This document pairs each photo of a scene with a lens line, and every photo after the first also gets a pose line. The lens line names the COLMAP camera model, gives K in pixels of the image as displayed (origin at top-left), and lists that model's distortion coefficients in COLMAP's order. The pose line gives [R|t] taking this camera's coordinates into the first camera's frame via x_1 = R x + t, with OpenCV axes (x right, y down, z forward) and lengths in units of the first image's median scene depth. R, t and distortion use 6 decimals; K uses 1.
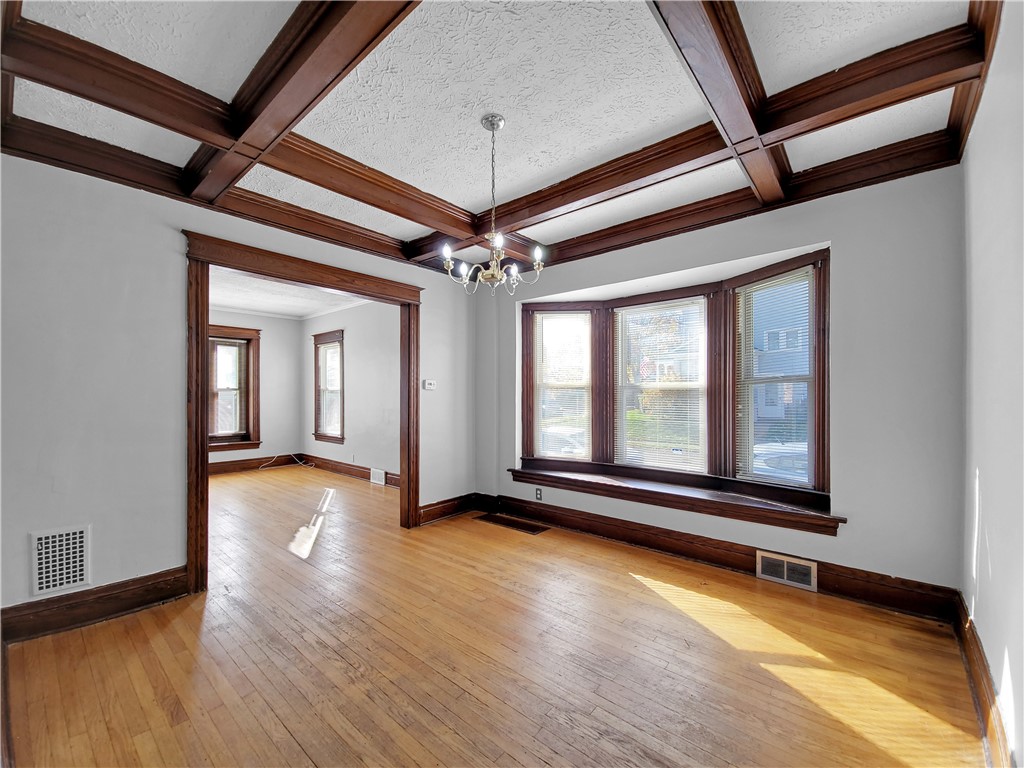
lens RADIAL K [[420.6, 0, 502.5], [0, 420.6, 392.3], [0, 0, 1]] dist [0.000697, 0.000039]
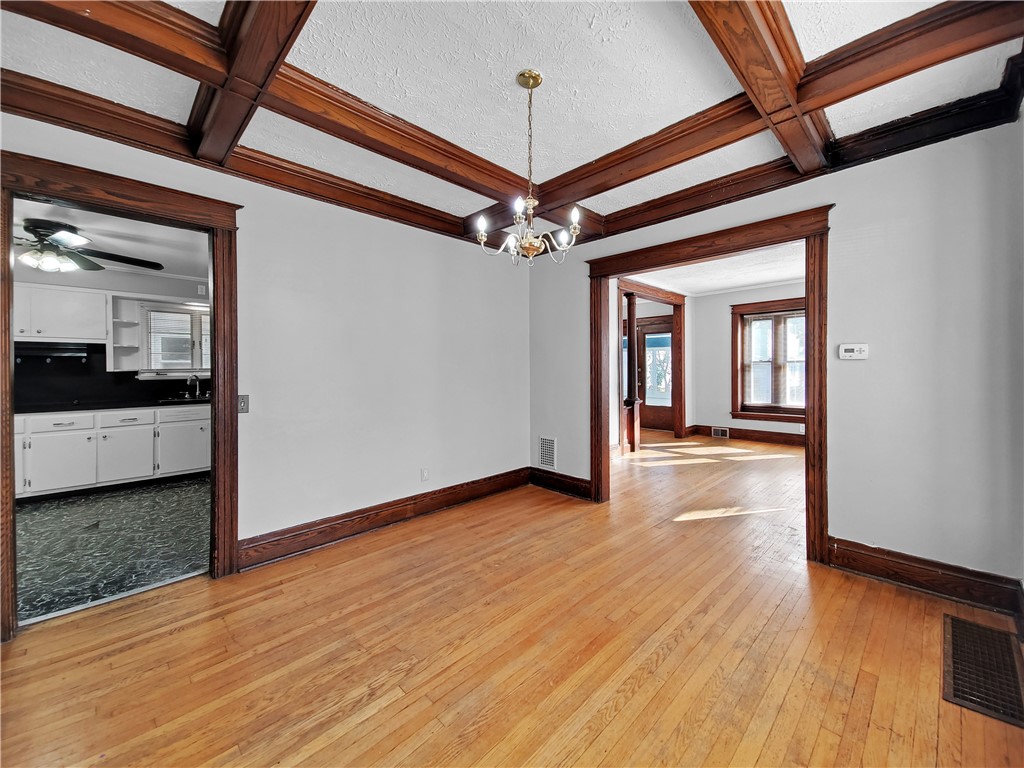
lens RADIAL K [[406.4, 0, 517.0], [0, 406.4, 359.5], [0, 0, 1]] dist [0.020028, -0.000003]
pose [[-0.072939, -0.021202, -0.997111, 0.675472], [0.011748, 0.999686, -0.022116, 0.004513], [0.997267, -0.013328, -0.072667, 0.774851]]
